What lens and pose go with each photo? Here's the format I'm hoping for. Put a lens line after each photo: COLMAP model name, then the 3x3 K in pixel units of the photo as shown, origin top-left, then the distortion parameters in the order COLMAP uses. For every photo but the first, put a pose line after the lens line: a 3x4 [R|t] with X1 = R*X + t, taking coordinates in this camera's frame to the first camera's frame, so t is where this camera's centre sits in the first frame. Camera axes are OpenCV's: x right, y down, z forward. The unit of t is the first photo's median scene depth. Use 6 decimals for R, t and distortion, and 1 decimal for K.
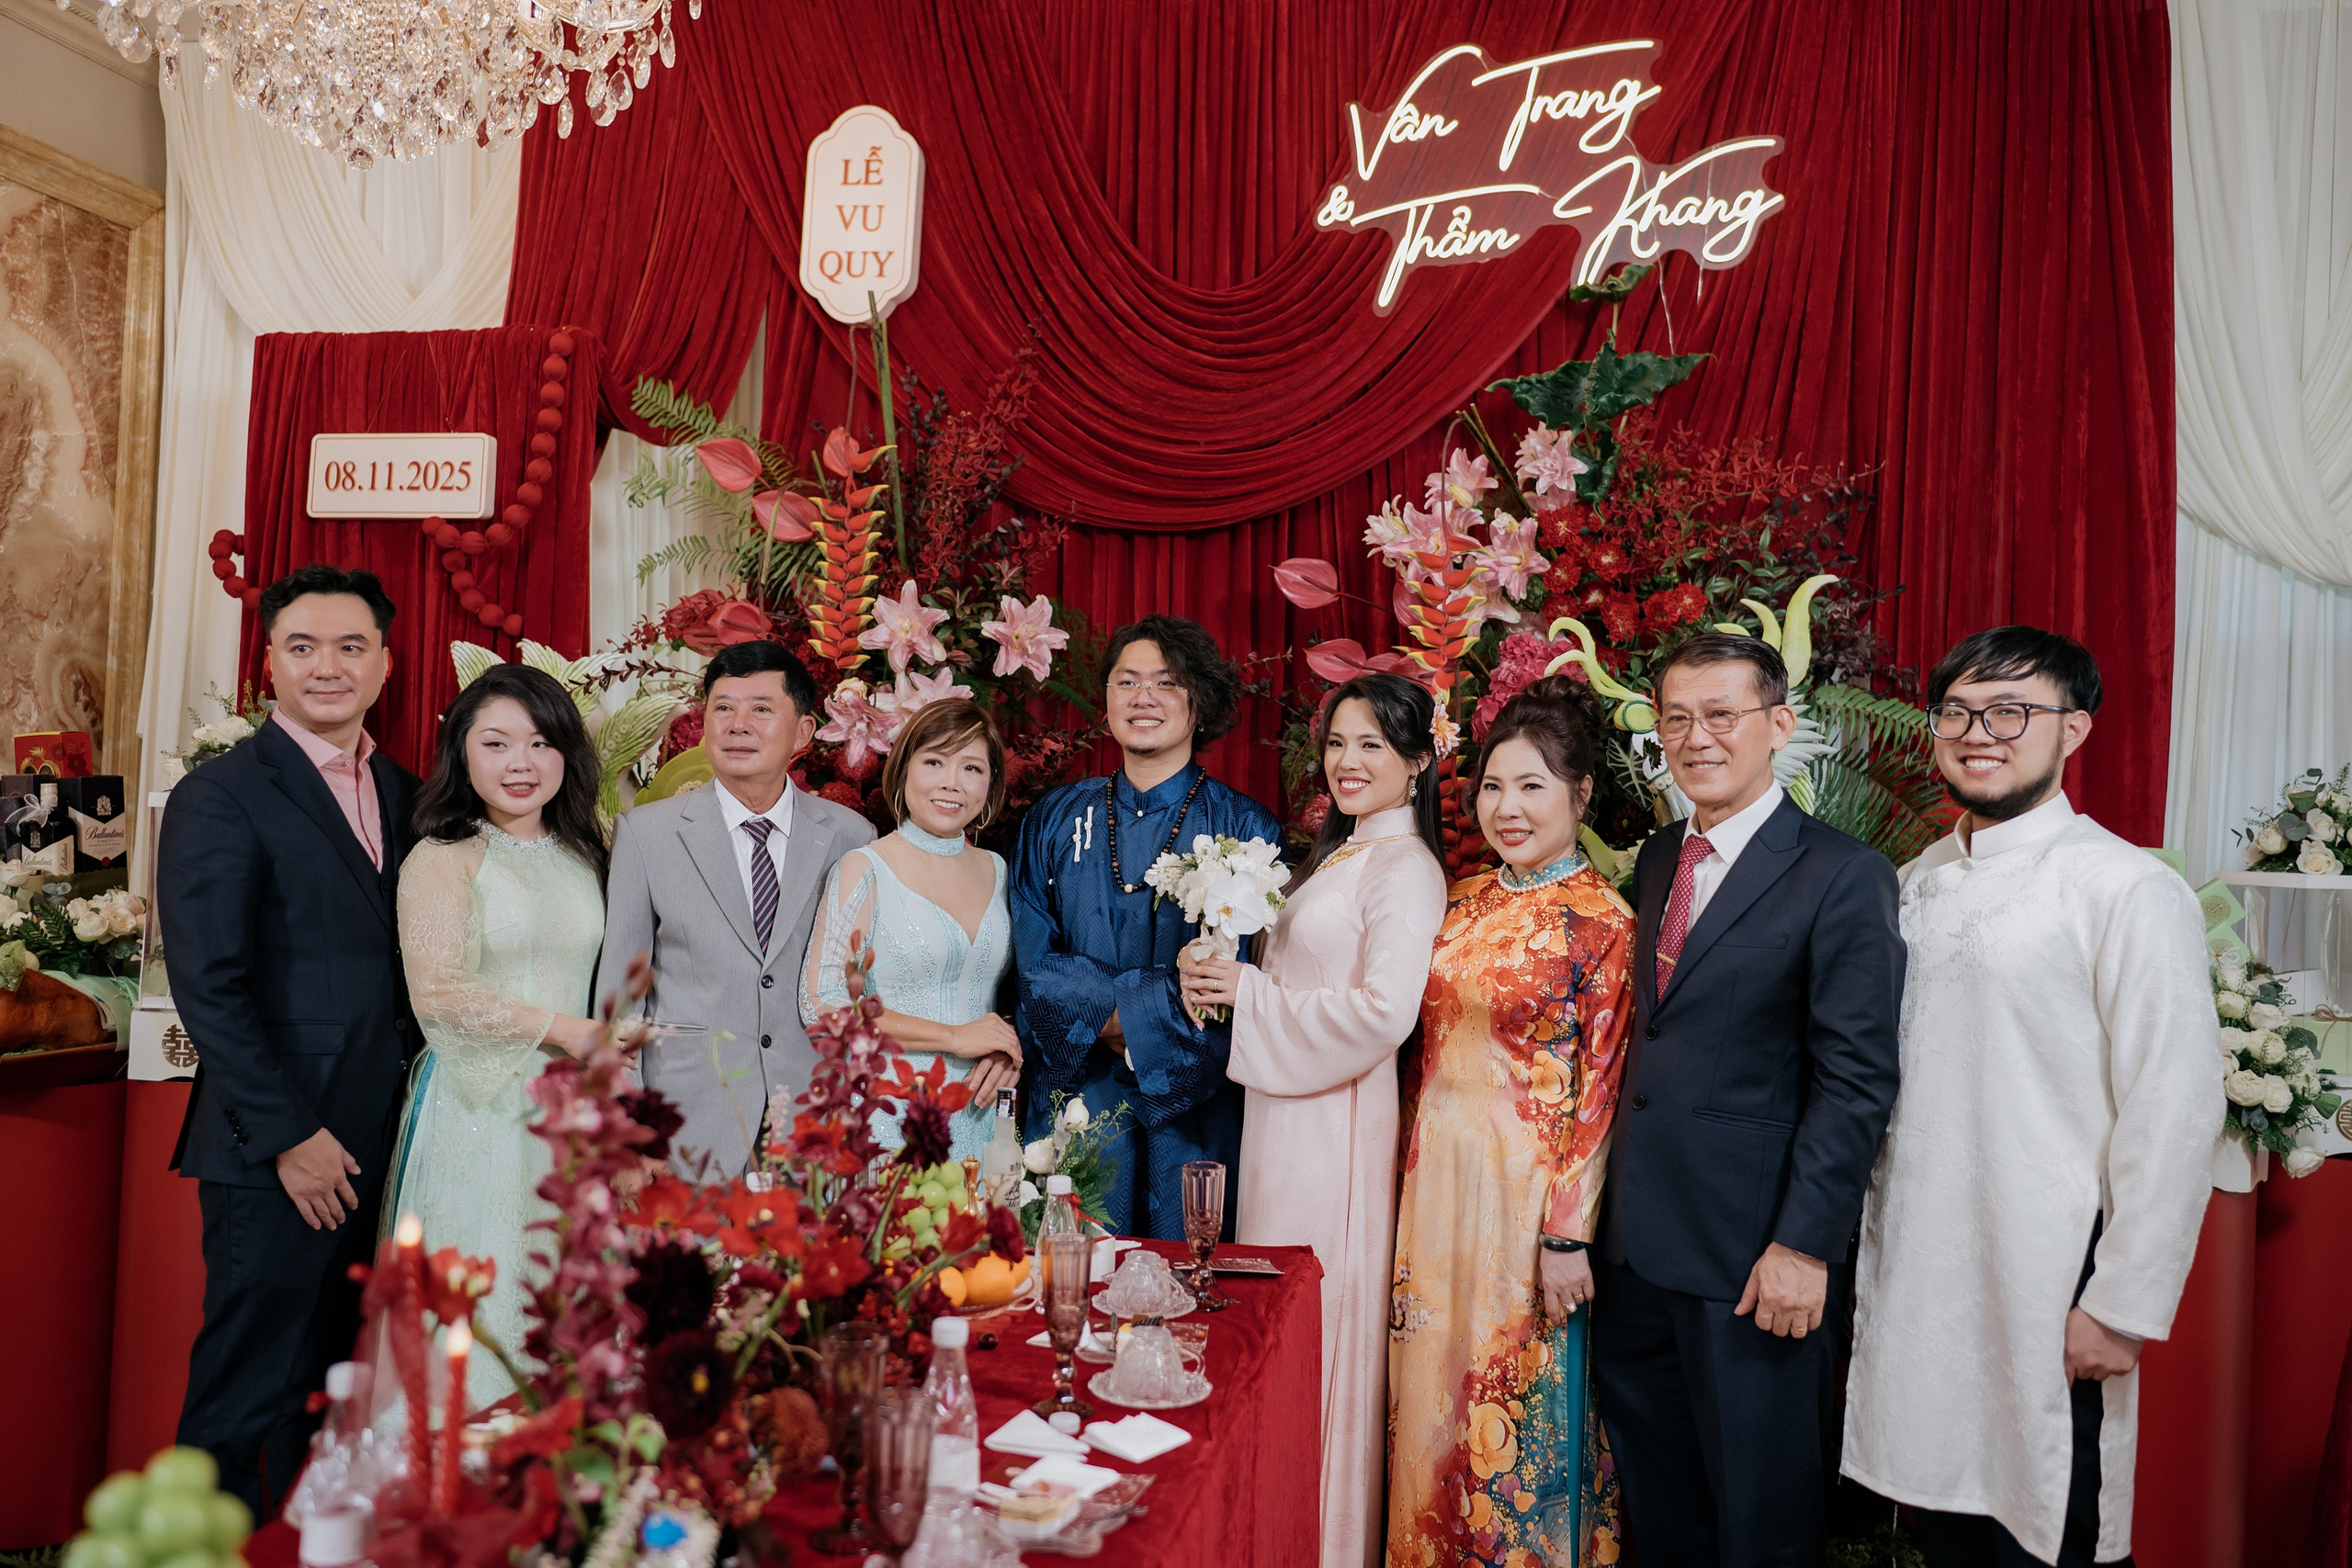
lens RADIAL K [[1894.0, 0, 1176.0], [0, 1894.0, 784.0], [0, 0, 1]] dist [0.002468, -0.001976]
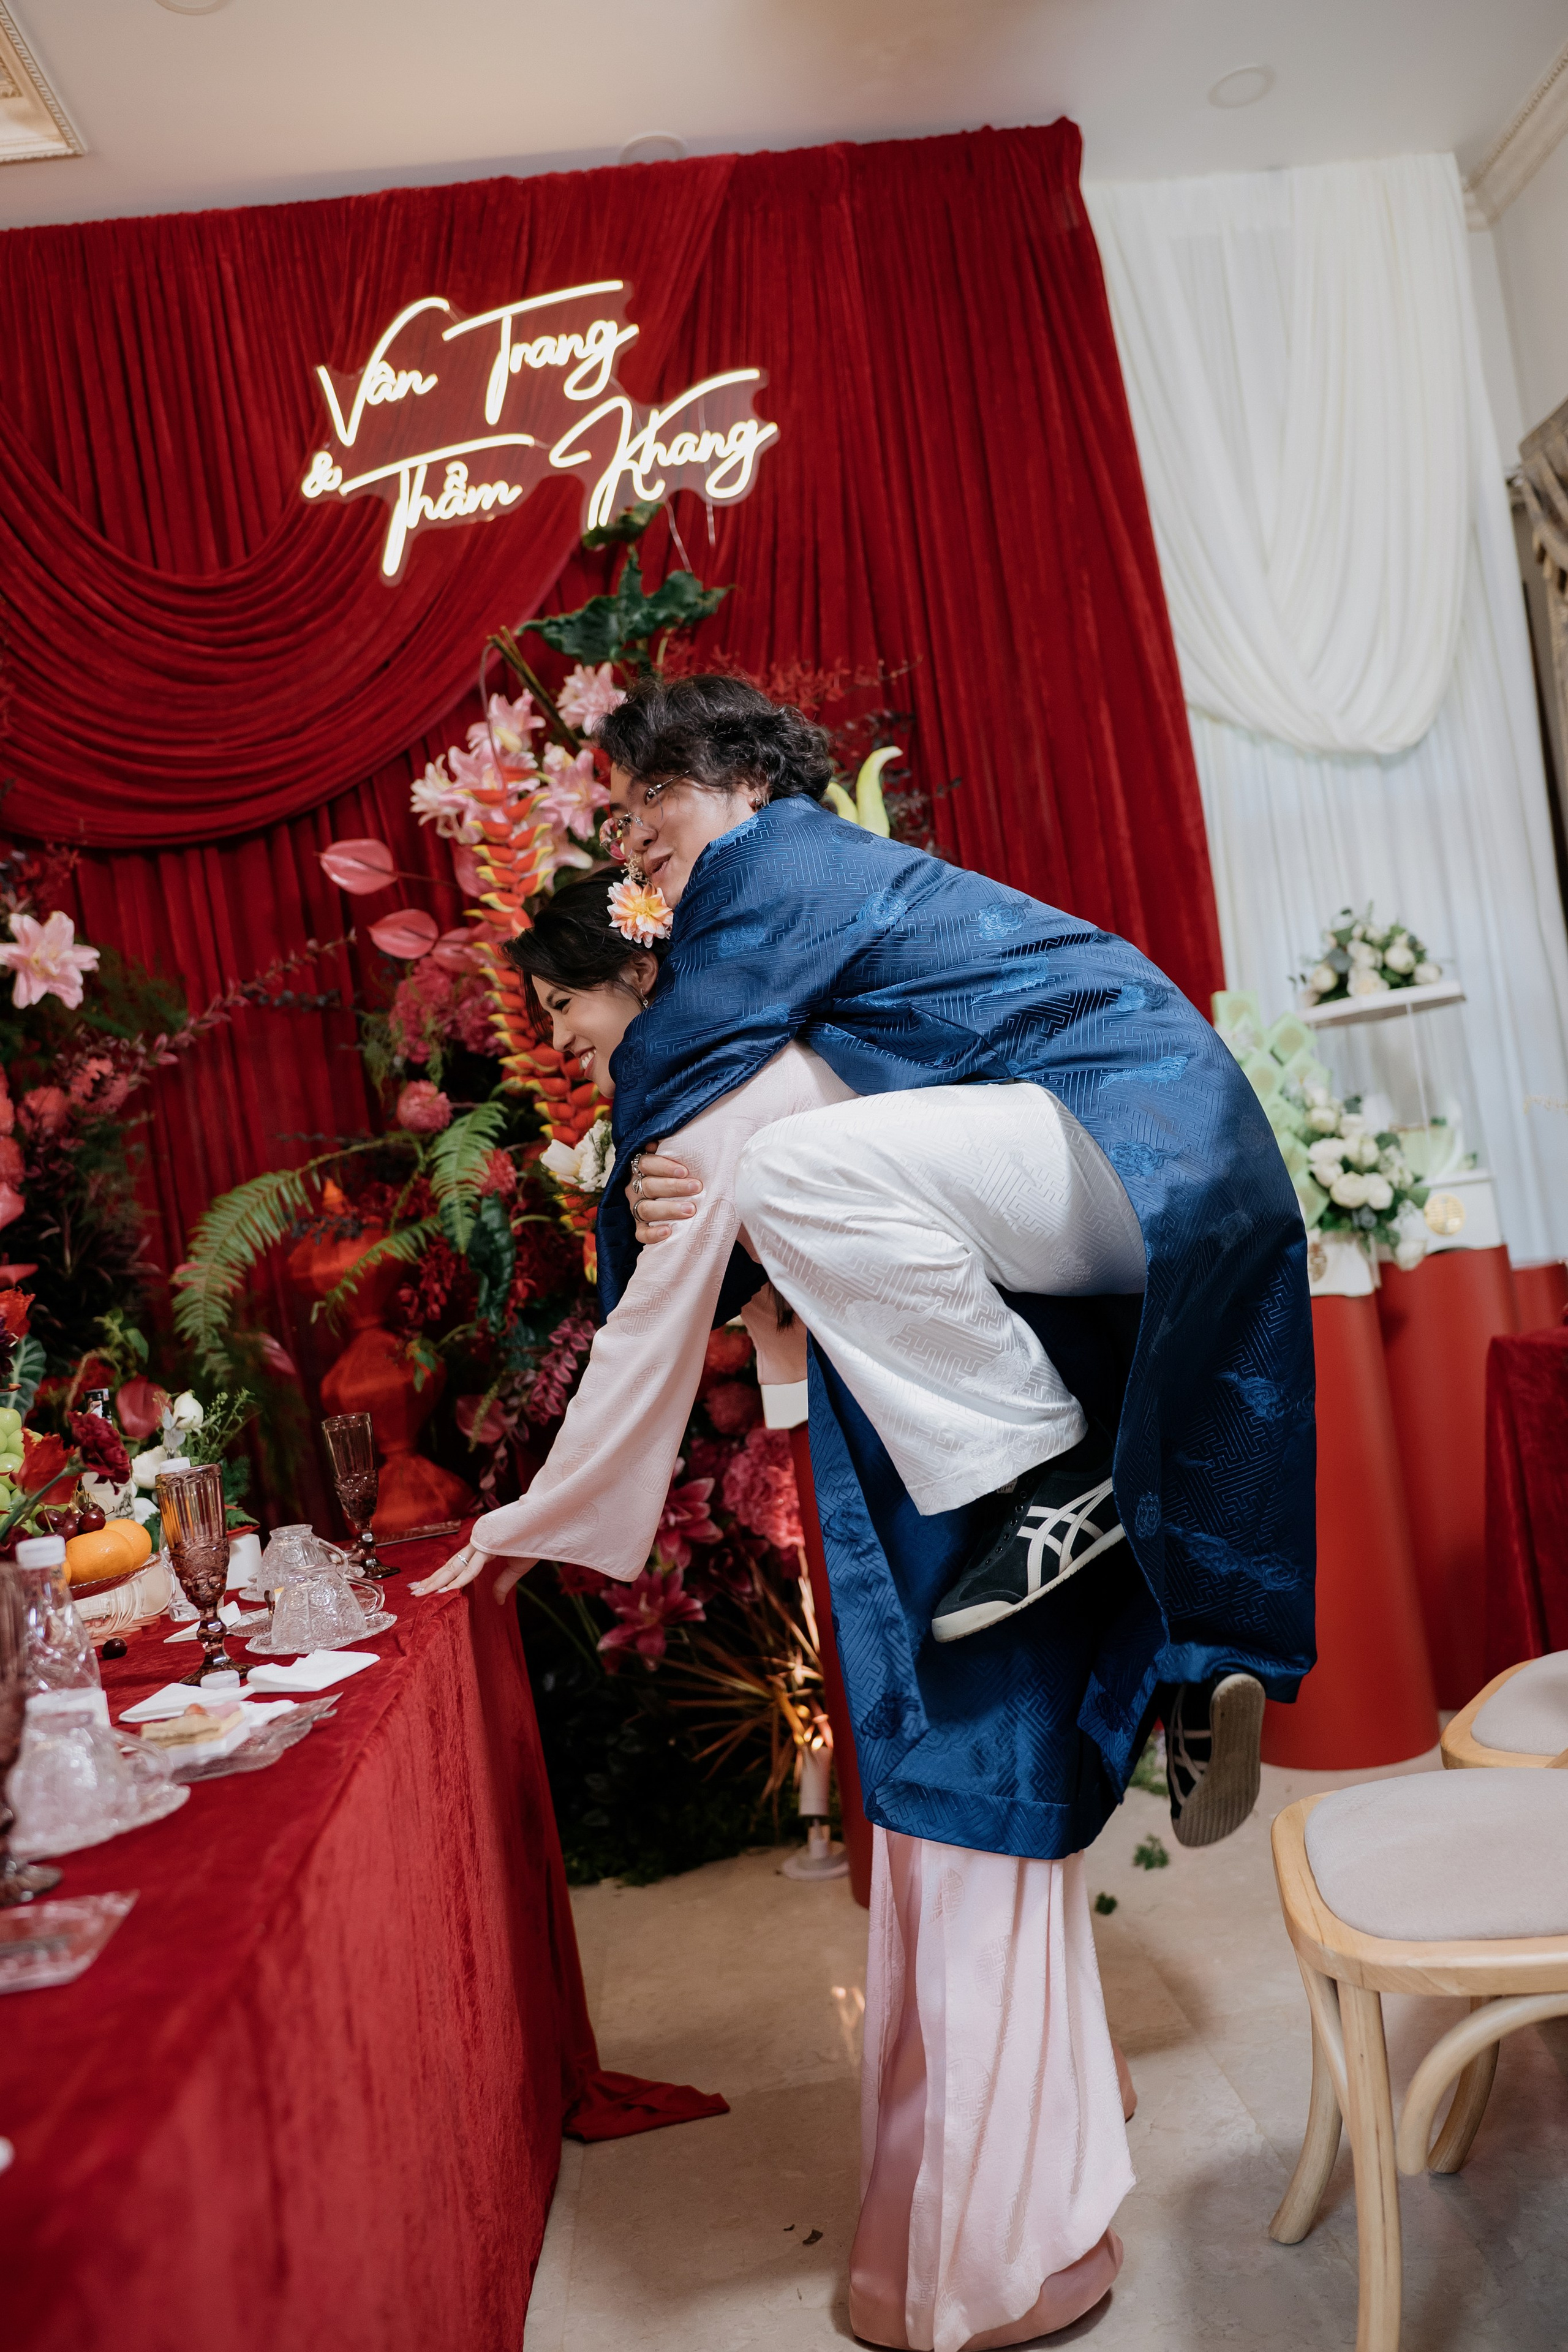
lens RADIAL K [[1859.6, 0, 780.0], [0, 1859.6, 1185.6], [0, 0, 1]] dist [0.003061, -0.001406]
pose [[0.948995, -0.164834, 0.268772, -0.005471], [0.174623, 0.984553, -0.012757, 0.093985], [-0.262518, 0.059040, 0.963119, 0.080973]]
